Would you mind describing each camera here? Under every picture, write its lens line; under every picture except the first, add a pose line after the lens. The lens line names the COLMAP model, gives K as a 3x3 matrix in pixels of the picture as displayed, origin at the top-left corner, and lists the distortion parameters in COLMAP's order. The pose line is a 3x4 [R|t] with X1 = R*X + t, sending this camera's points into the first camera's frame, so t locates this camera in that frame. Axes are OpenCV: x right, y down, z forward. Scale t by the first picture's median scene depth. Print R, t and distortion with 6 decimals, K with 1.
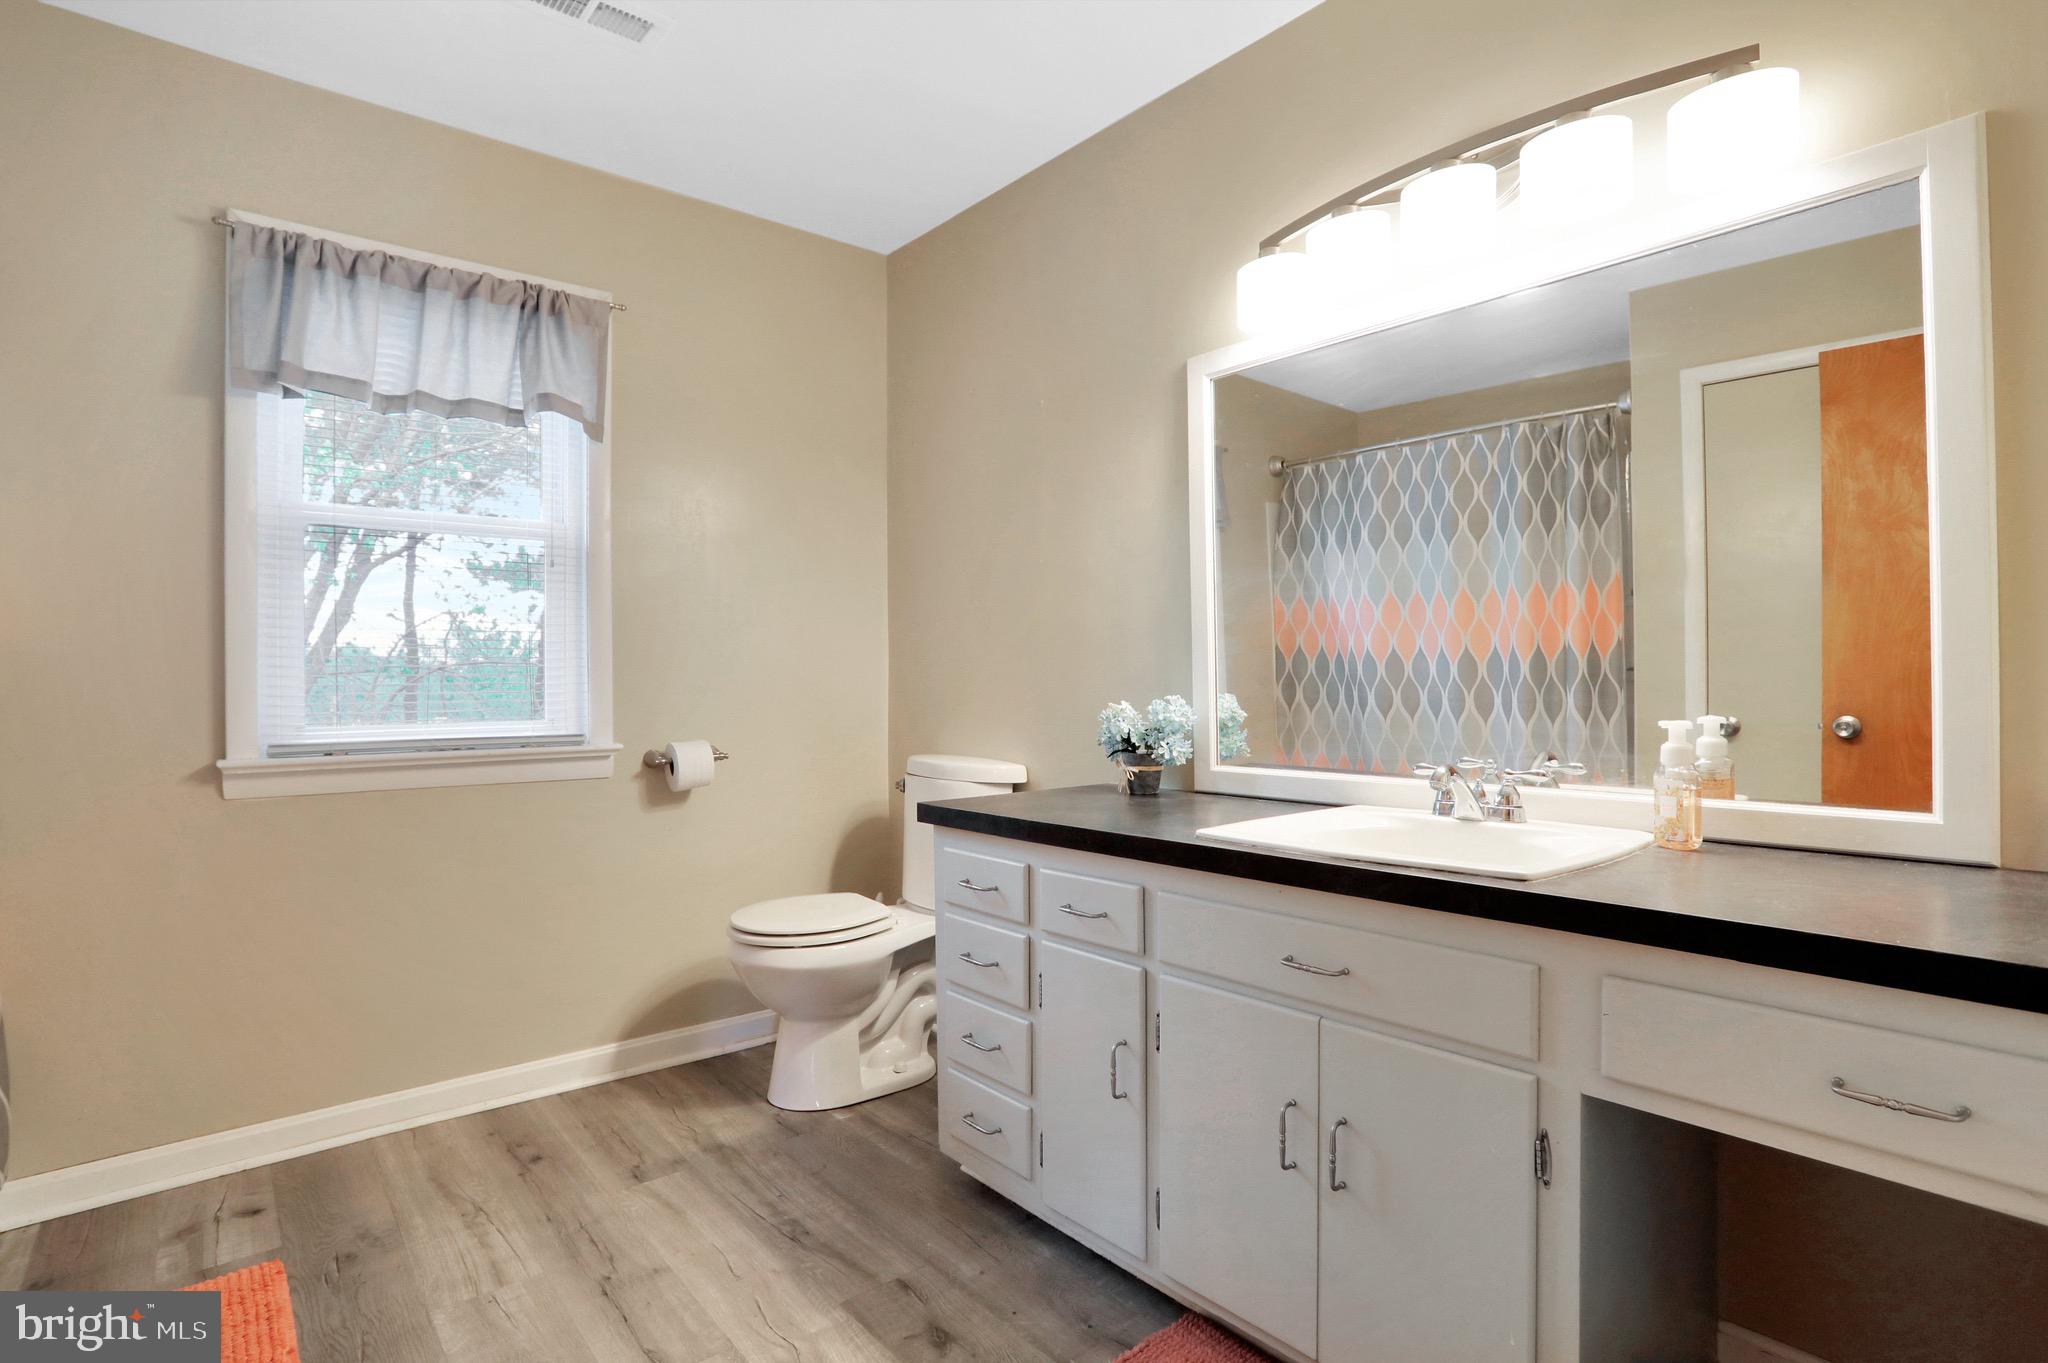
lens RADIAL K [[1018.8, 0, 1024.0], [0, 1018.8, 681.5], [0, 0, 1]] dist [-0.082725, 0.038339]
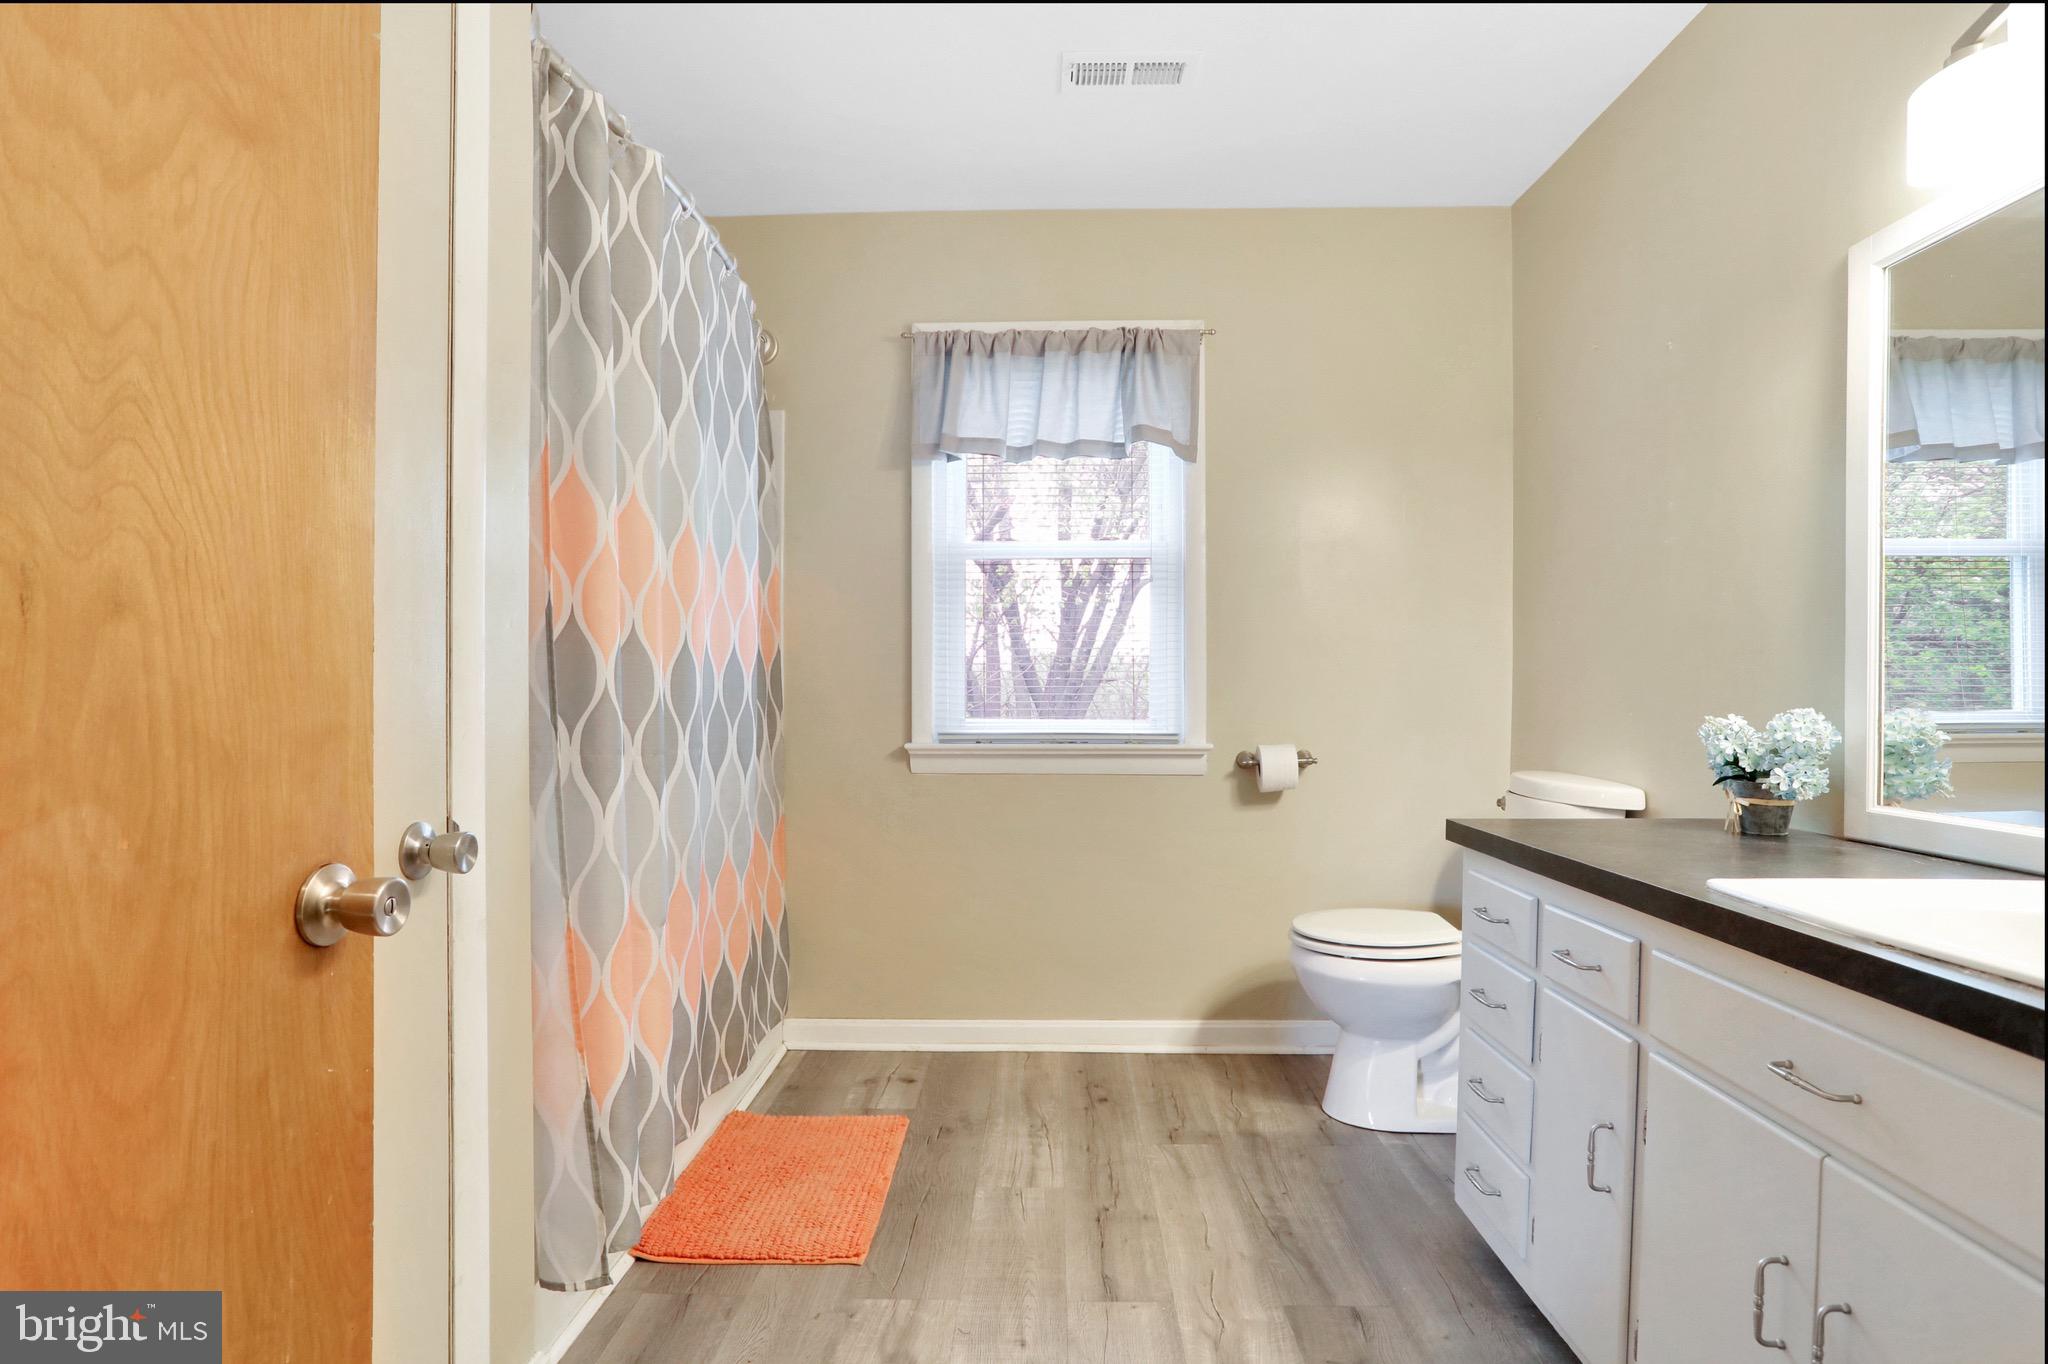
lens RADIAL K [[1048.5, 0, 1018.8], [0, 1048.5, 720.0], [0, 0, 1]] dist [-0.076361, 0.055577]
pose [[0.742798, 0.026959, -0.668973, 0.223342], [-0.005376, 0.999397, 0.034305, -0.000548], [0.669494, -0.021886, 0.742495, 0.044052]]
